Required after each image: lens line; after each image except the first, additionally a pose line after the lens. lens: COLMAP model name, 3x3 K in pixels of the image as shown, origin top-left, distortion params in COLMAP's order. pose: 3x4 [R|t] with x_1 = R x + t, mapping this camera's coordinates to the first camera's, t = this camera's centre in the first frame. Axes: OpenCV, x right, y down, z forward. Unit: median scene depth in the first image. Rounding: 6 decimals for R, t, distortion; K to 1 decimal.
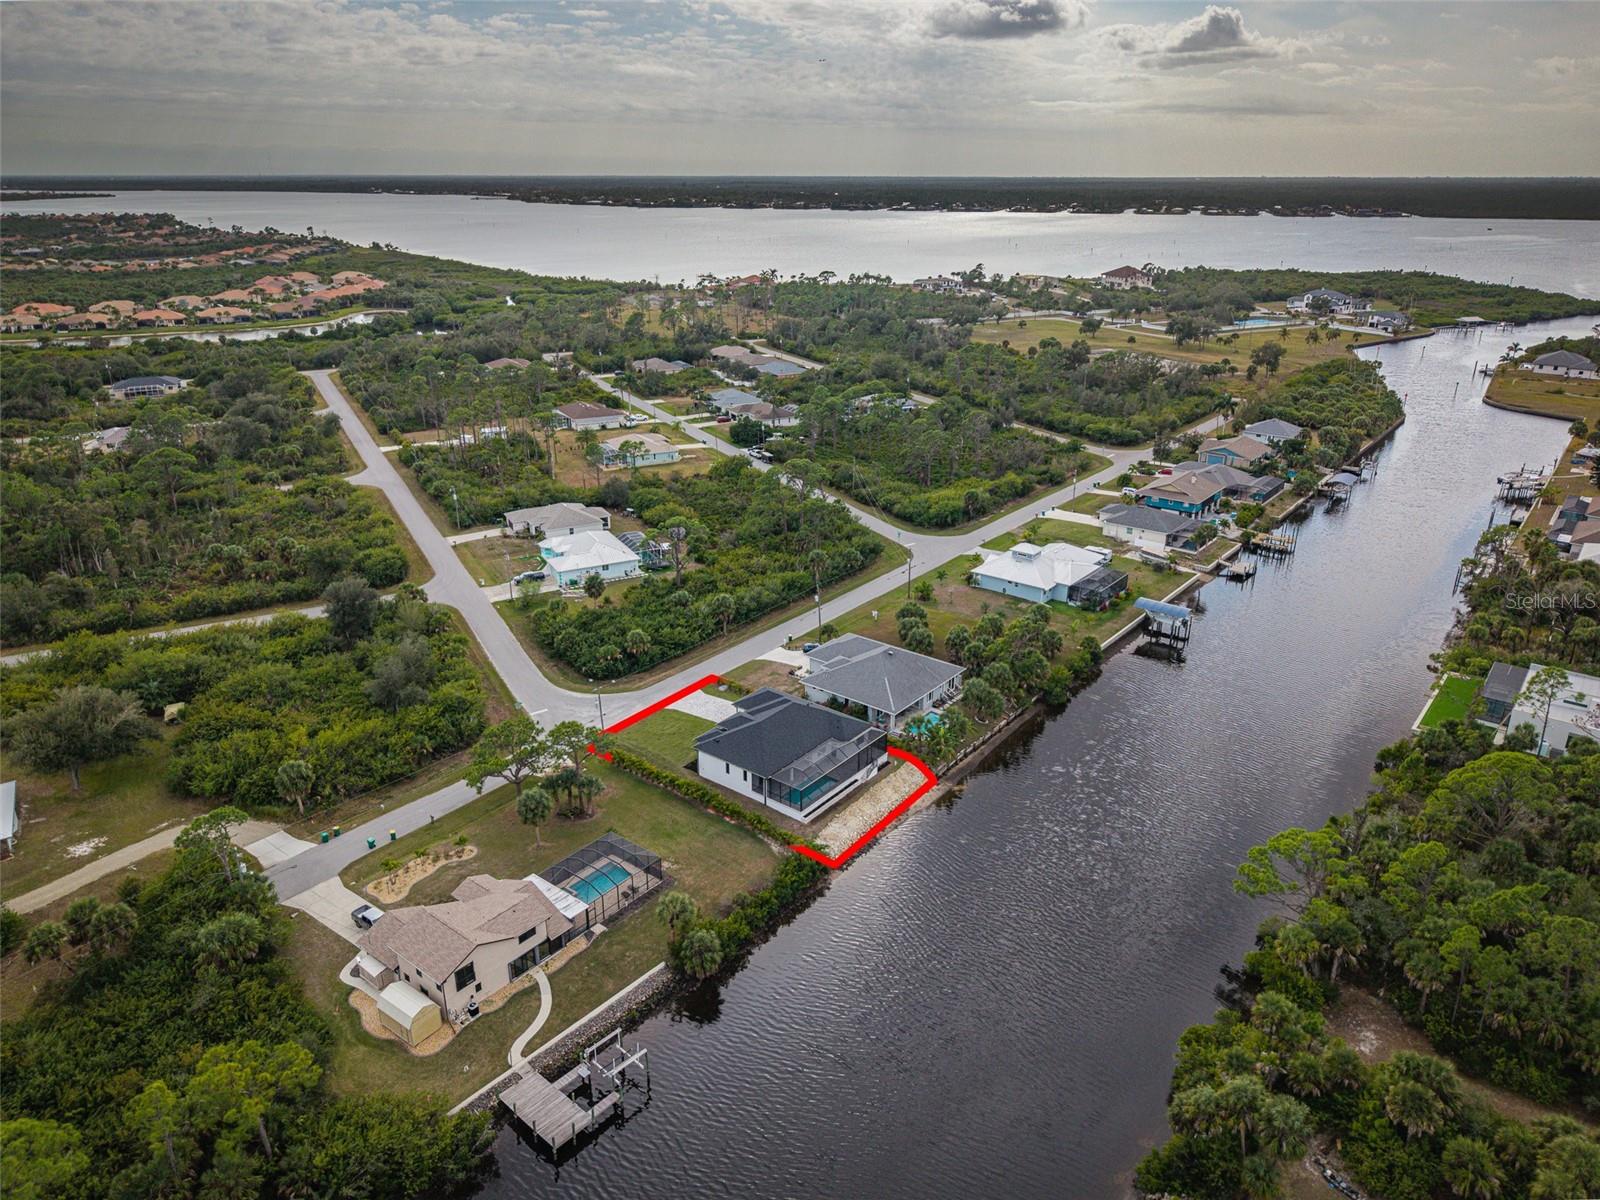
lens RADIAL K [[1103.8, 0, 813.4], [0, 1103.8, 600.6], [0, 0, 1]] dist [0.031171, -0.052899]
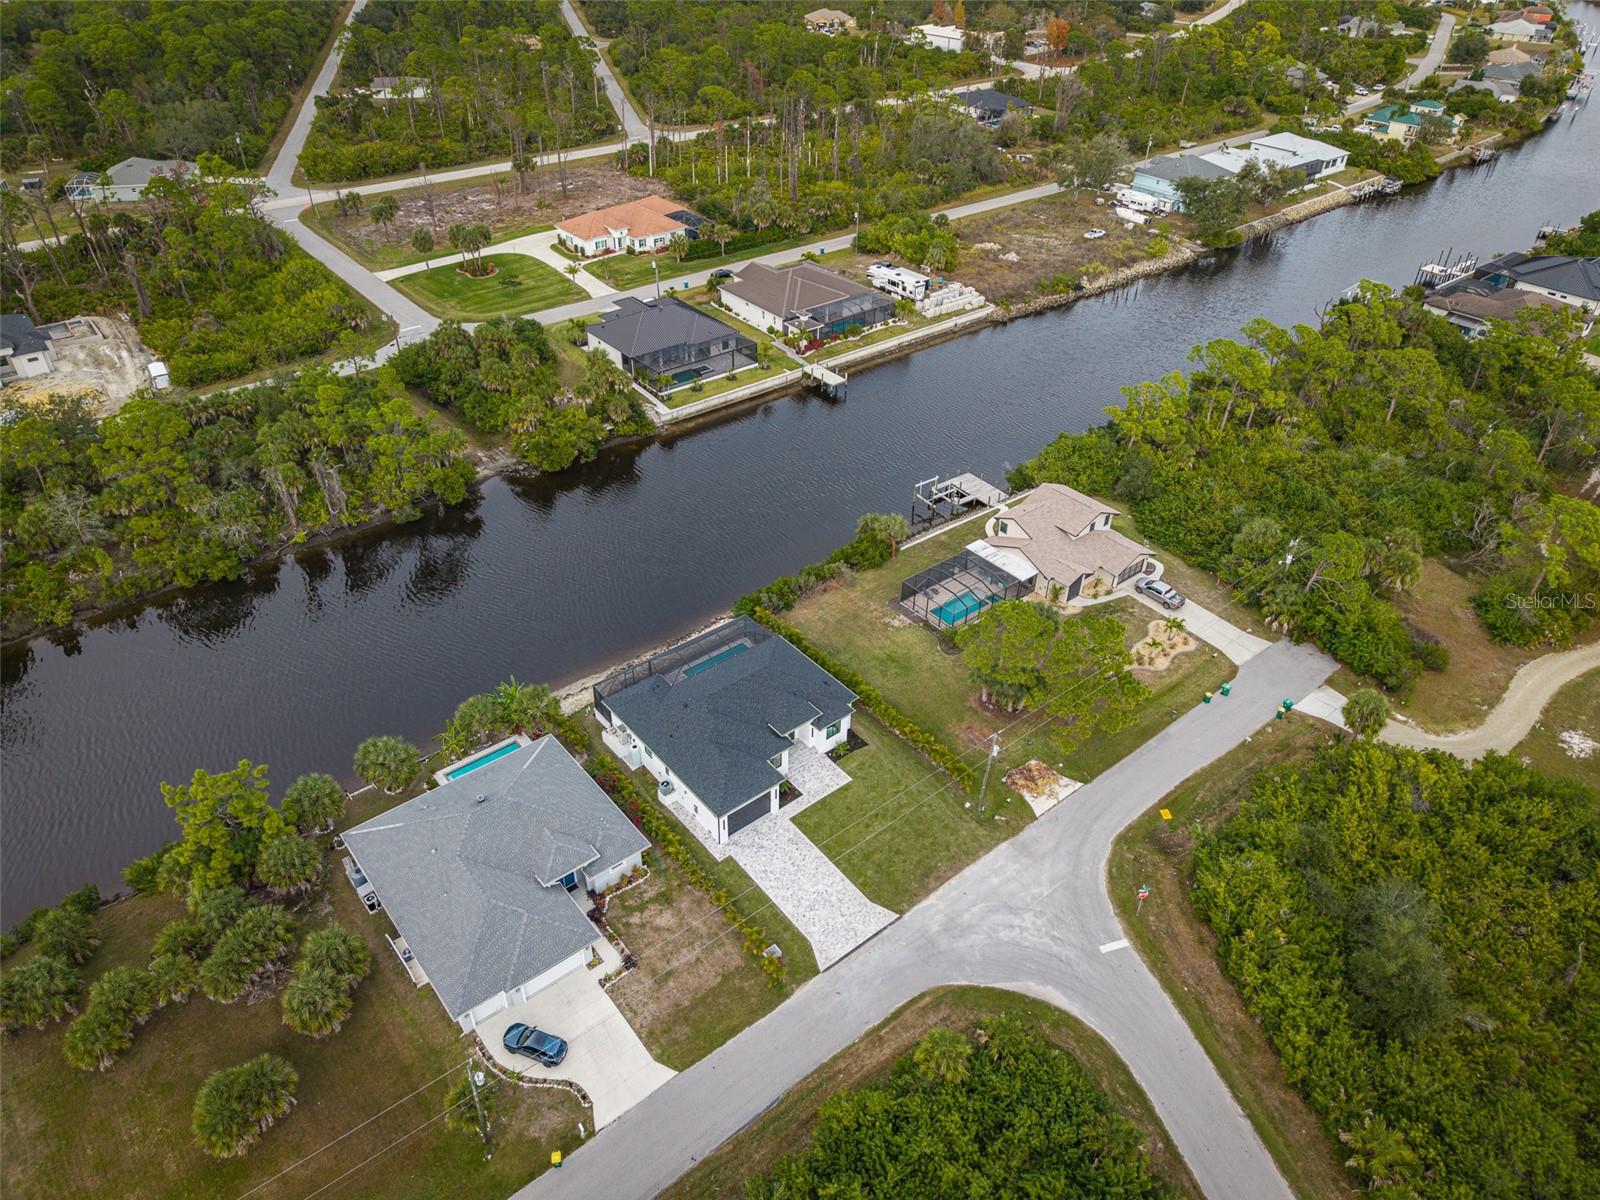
lens RADIAL K [[1058.0, 0, 809.0], [0, 1058.0, 601.9], [0, 0, 1]] dist [0.027723, -0.041924]
pose [[-0.976267, -0.138982, 0.166094, -0.112505], [0.065159, 0.542895, 0.837269, -0.300639], [-0.206537, 0.828220, -0.520955, 0.796651]]
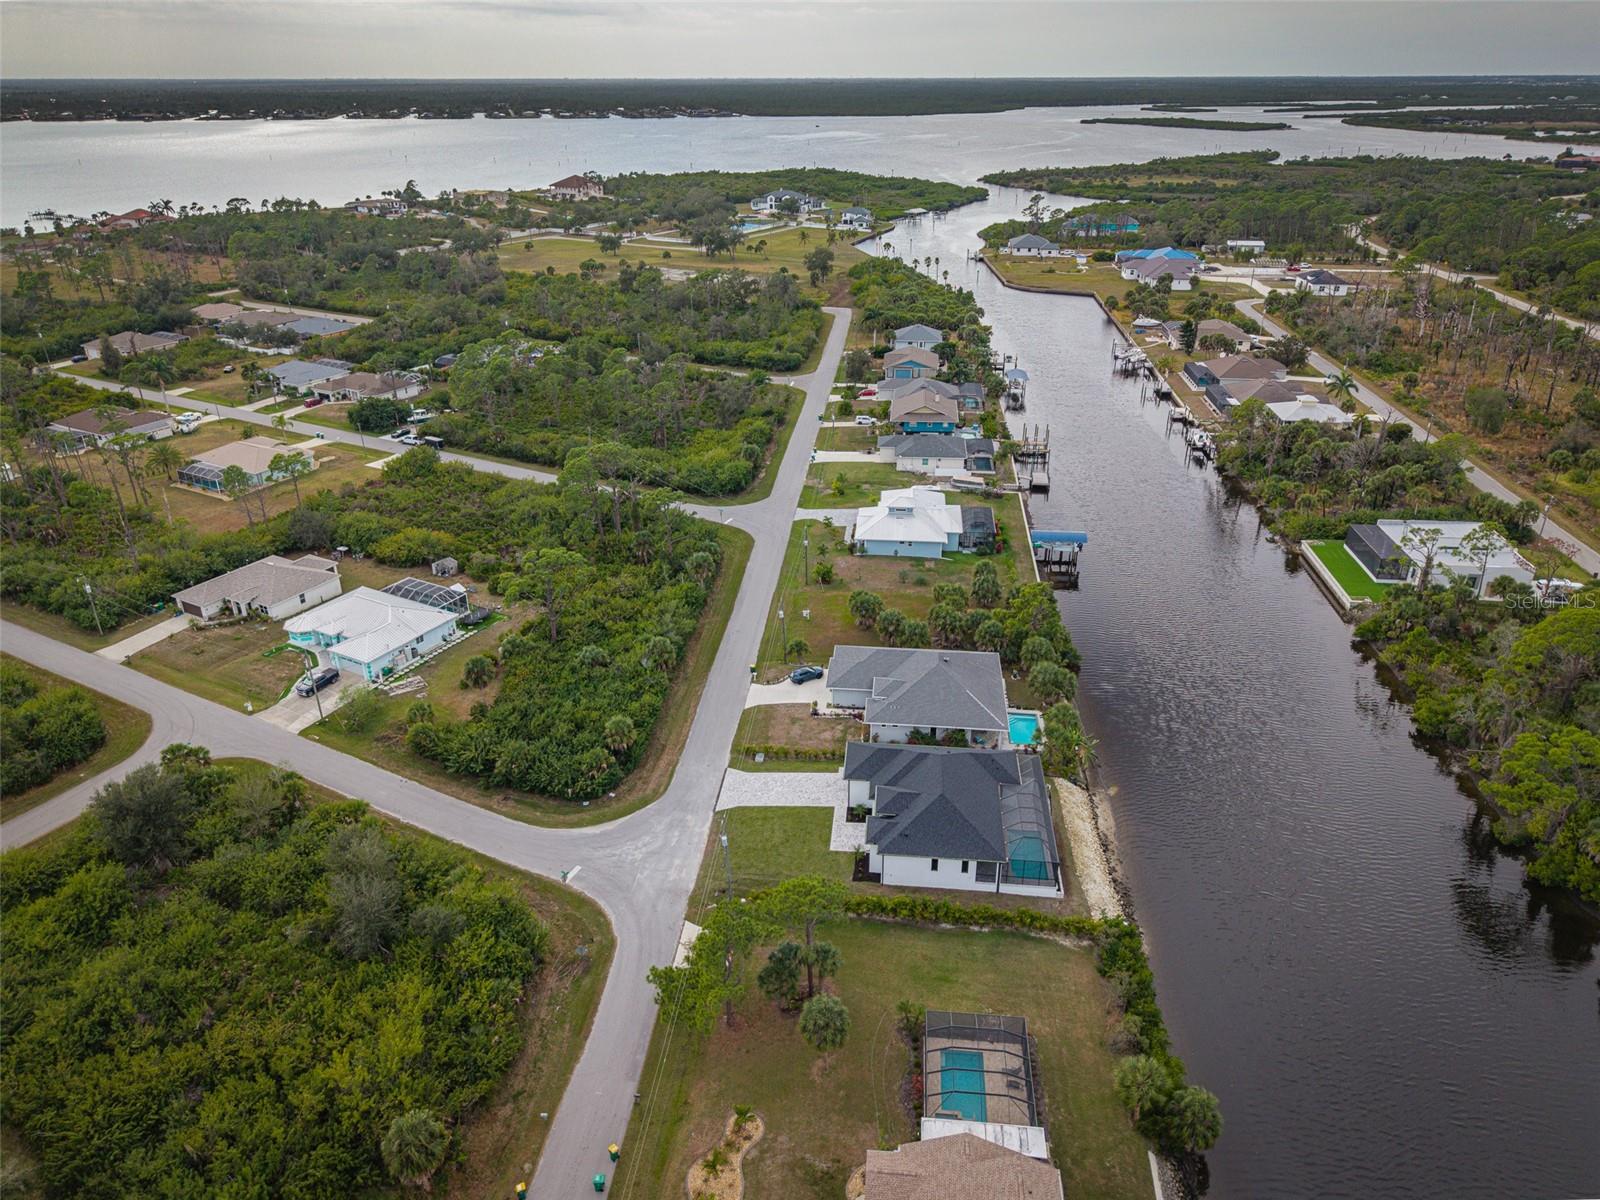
lens RADIAL K [[1103.8, 0, 813.4], [0, 1103.8, 600.6], [0, 0, 1]] dist [0.031171, -0.052899]
pose [[0.840030, -0.234200, 0.489388, -0.288692], [0.196660, 0.972126, 0.127653, -0.086270], [-0.505643, -0.010989, 0.862673, 0.220549]]
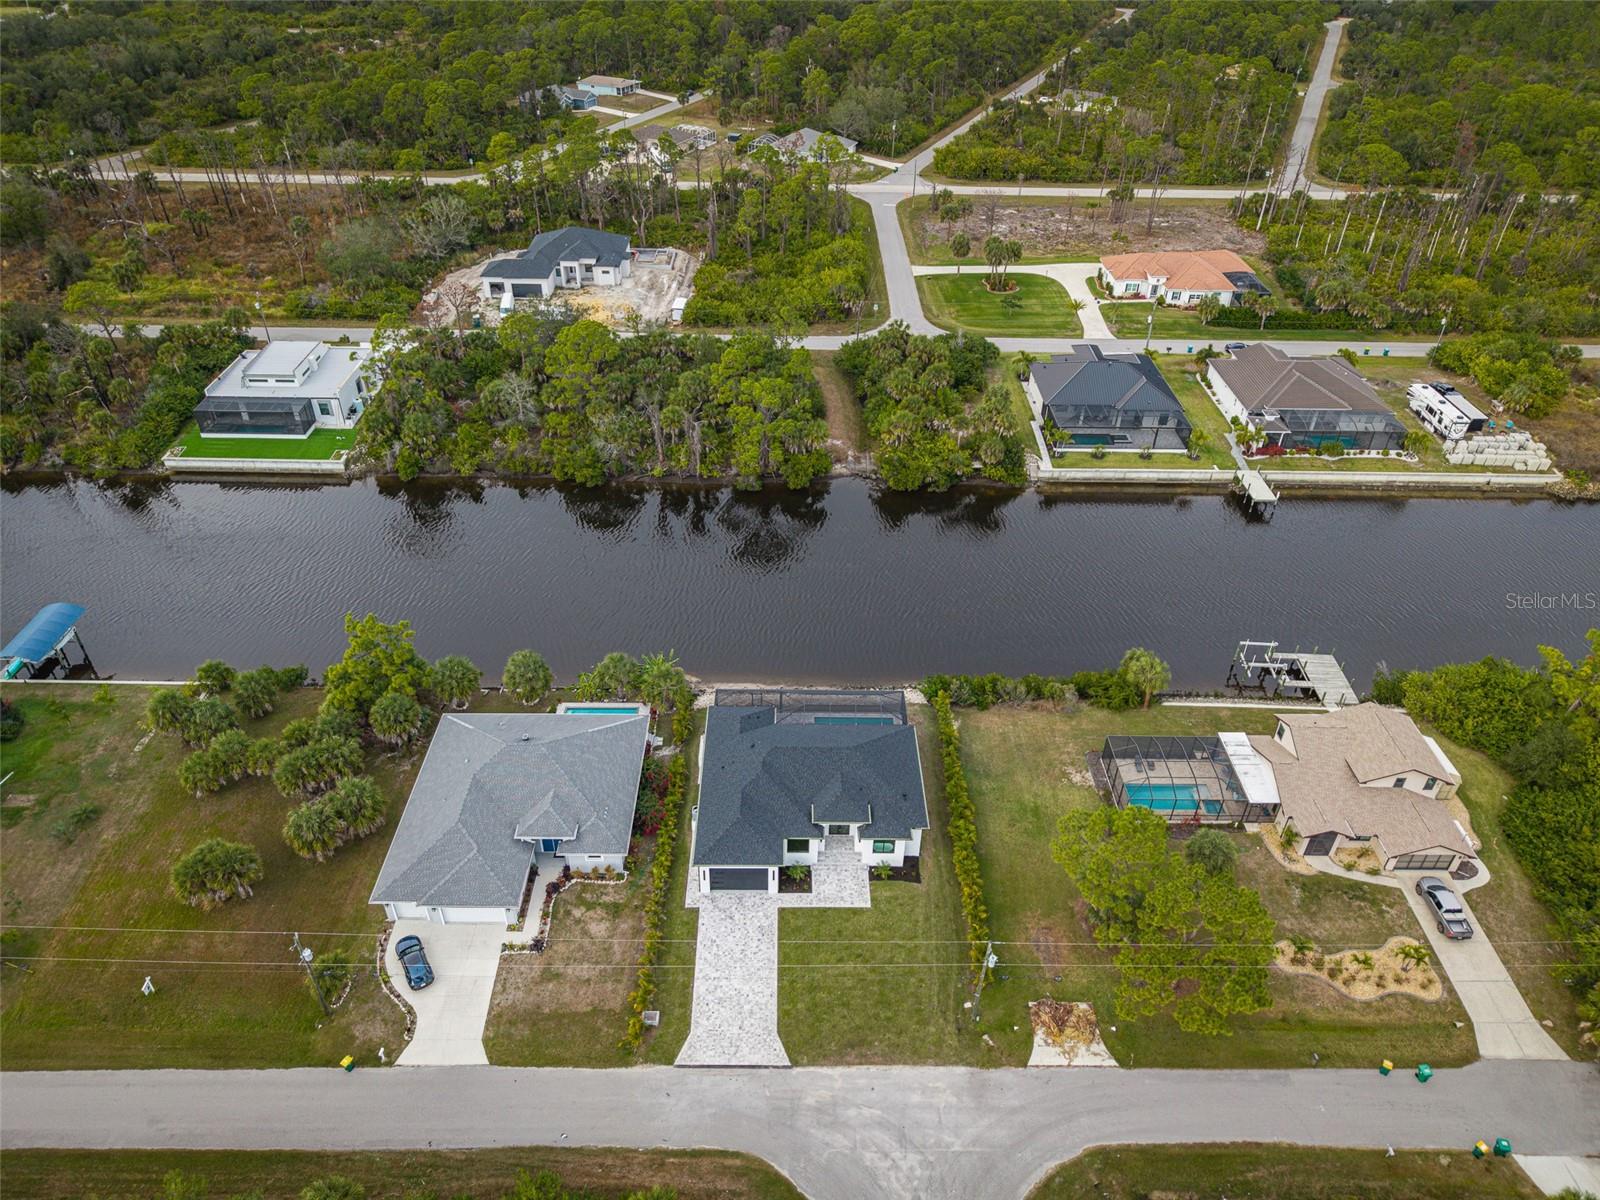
lens RADIAL K [[1058.0, 0, 809.0], [0, 1058.0, 601.9], [0, 0, 1]] dist [0.027723, -0.041924]
pose [[-0.624621, -0.468361, 0.624890, -0.236530], [0.266733, 0.624112, 0.734396, -0.256911], [-0.733963, 0.625398, -0.264906, 0.682453]]
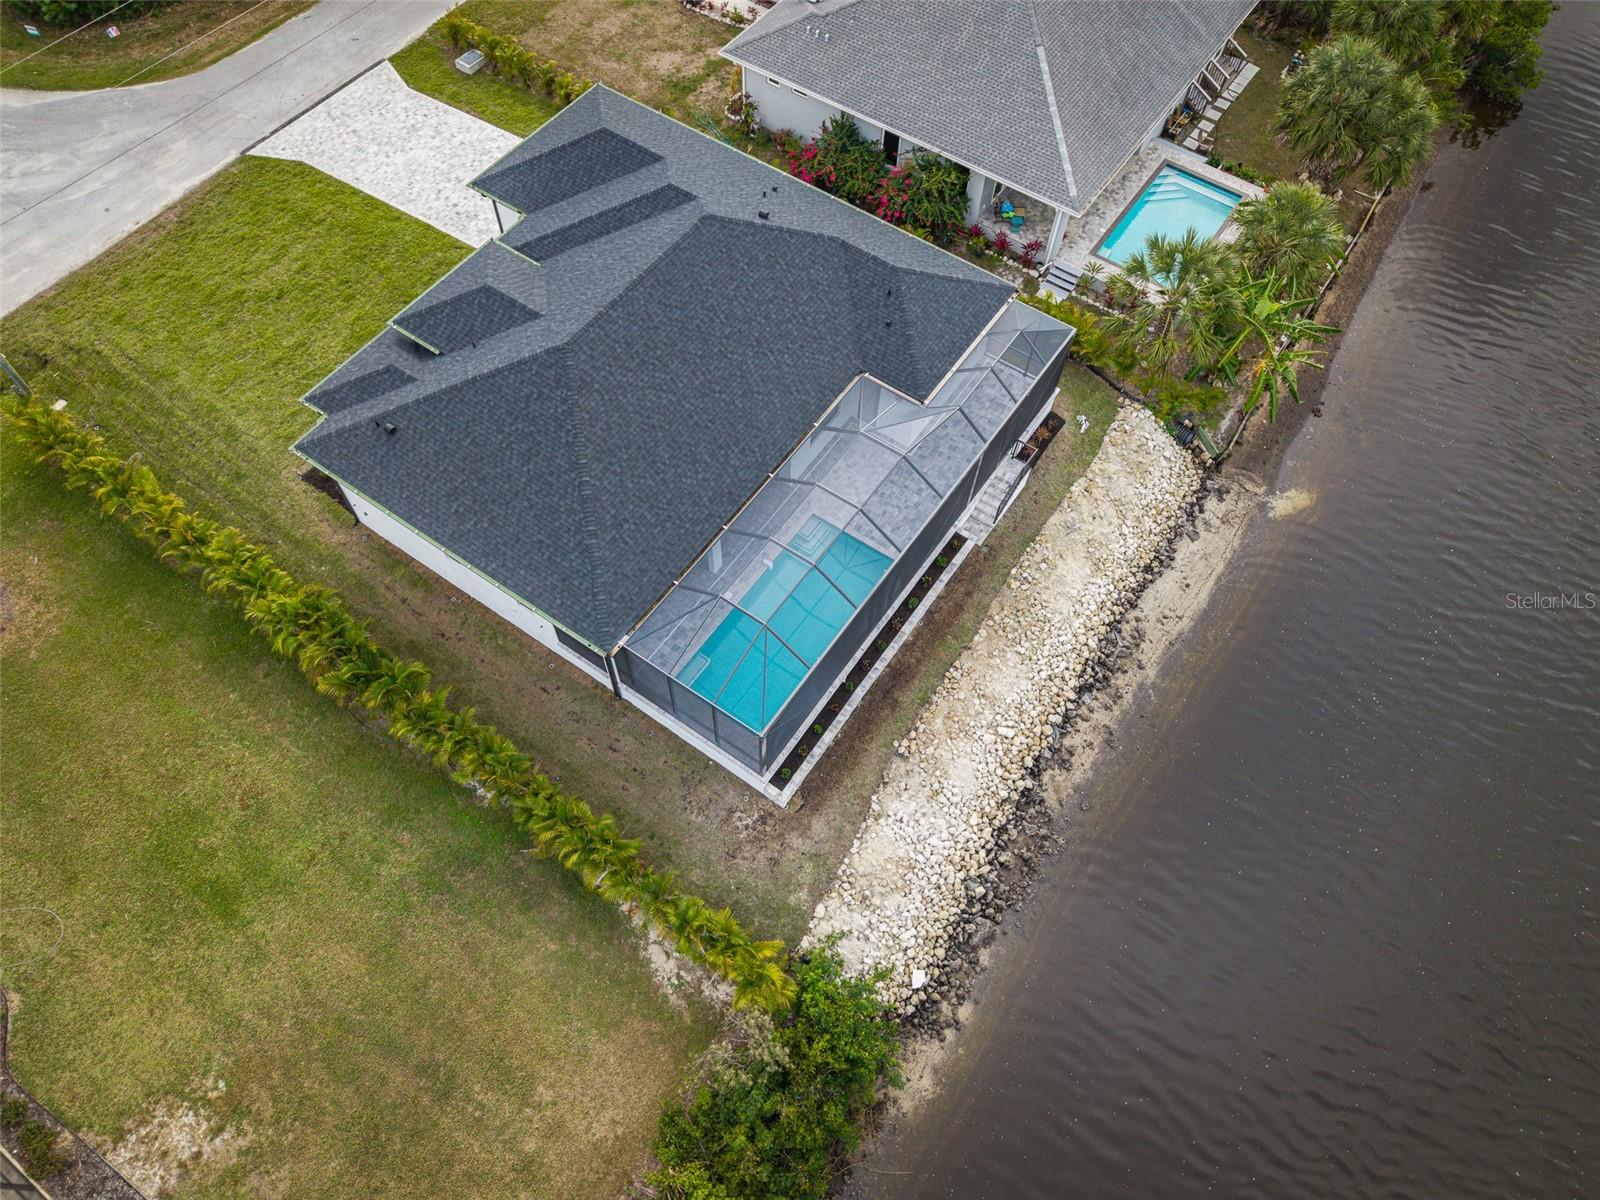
lens RADIAL K [[1098.1, 0, 826.6], [0, 1098.1, 600.7], [0, 0, 1]] dist [0.003609, 0.002759]
pose [[0.997603, -0.041366, 0.055467, -0.004859], [-0.001159, 0.791515, 0.611149, 0.007342], [-0.069184, -0.609749, 0.789569, 0.470447]]
